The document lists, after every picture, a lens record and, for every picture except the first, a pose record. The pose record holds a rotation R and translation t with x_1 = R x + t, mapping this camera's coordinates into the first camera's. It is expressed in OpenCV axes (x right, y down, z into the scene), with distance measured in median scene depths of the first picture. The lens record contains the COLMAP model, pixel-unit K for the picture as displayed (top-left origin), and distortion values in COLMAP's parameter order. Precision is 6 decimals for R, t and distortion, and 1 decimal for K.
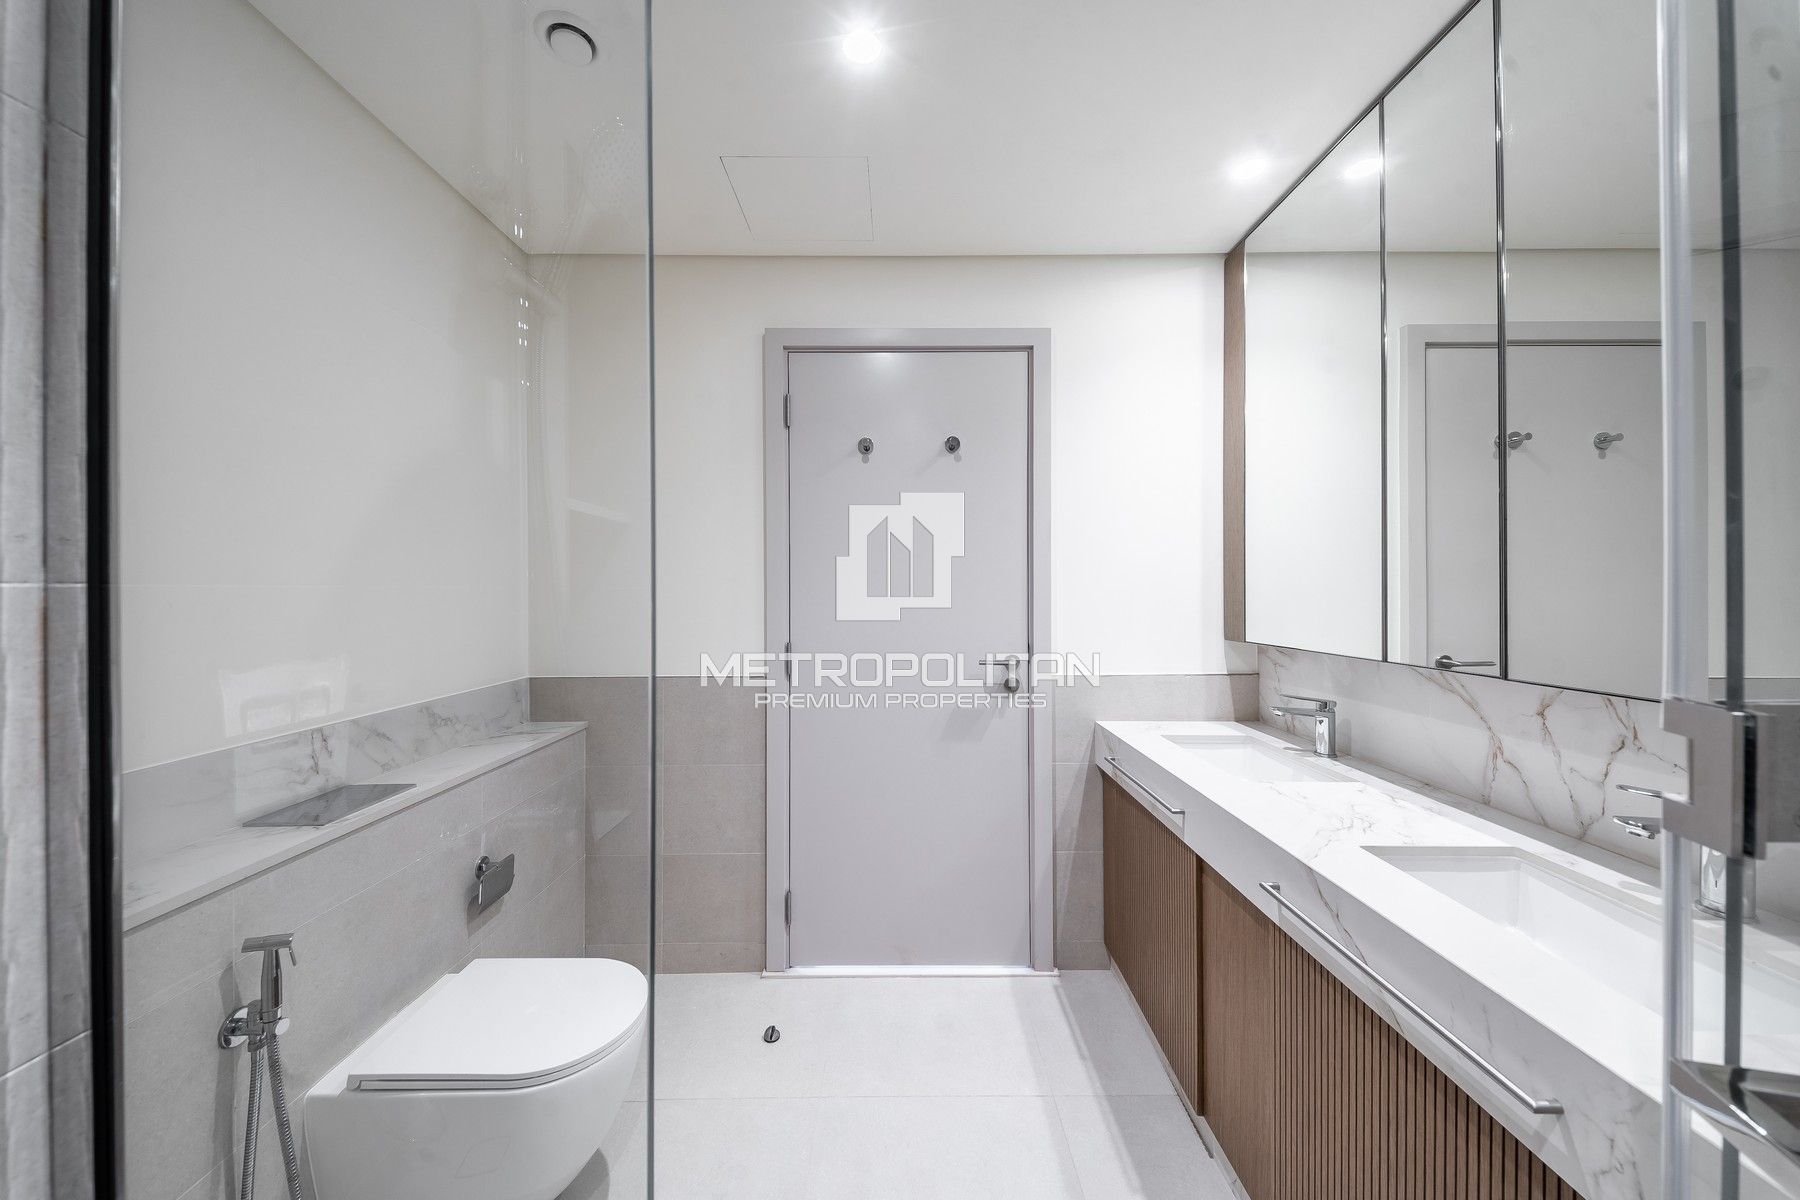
lens RADIAL K [[626.3, 0, 910.9], [0, 626.3, 597.4], [0, 0, 1]] dist [0.028651, -0.012480]
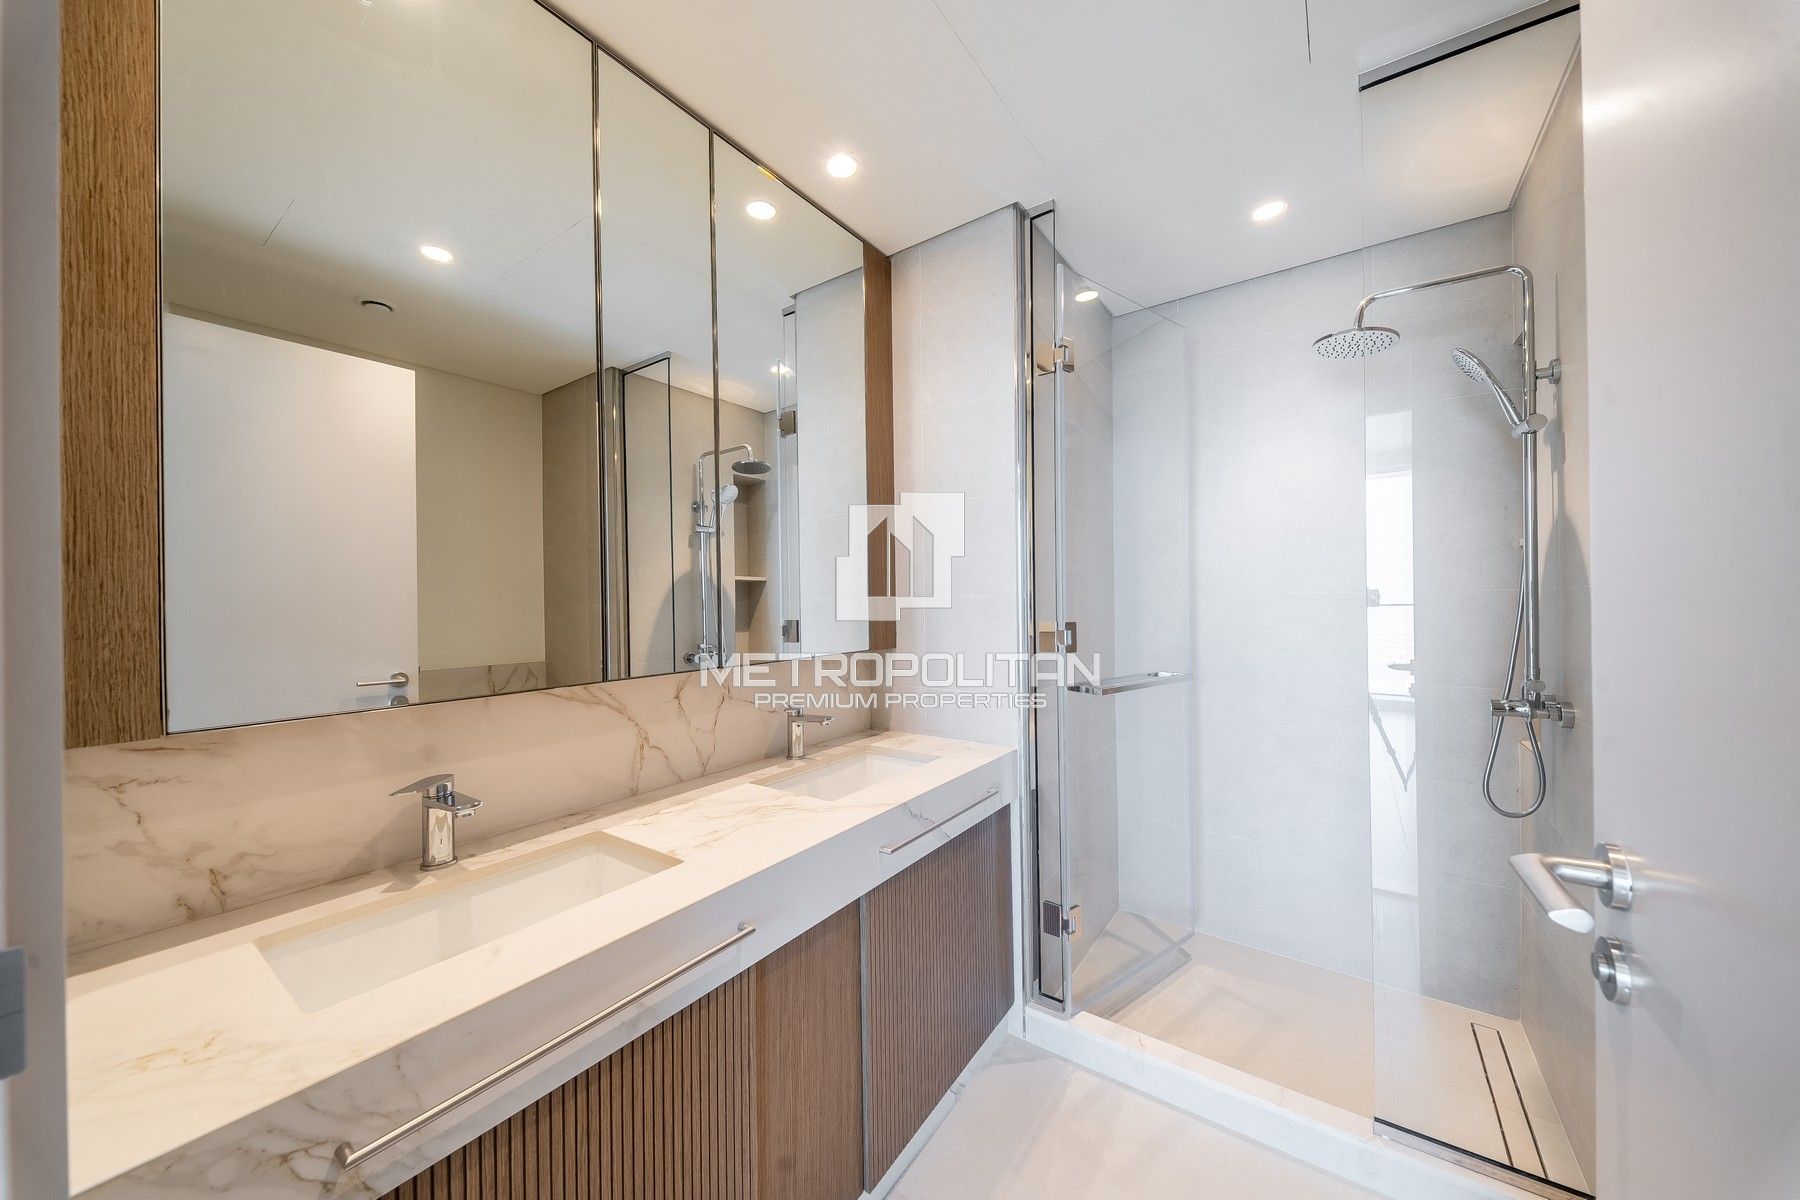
lens RADIAL K [[626.3, 0, 910.9], [0, 626.3, 597.4], [0, 0, 1]] dist [0.028651, -0.012480]
pose [[-0.816038, 0.012198, 0.577870, -0.132569], [0.017915, 0.999831, 0.004194, -0.015085], [-0.577721, 0.013775, -0.816118, 1.693278]]
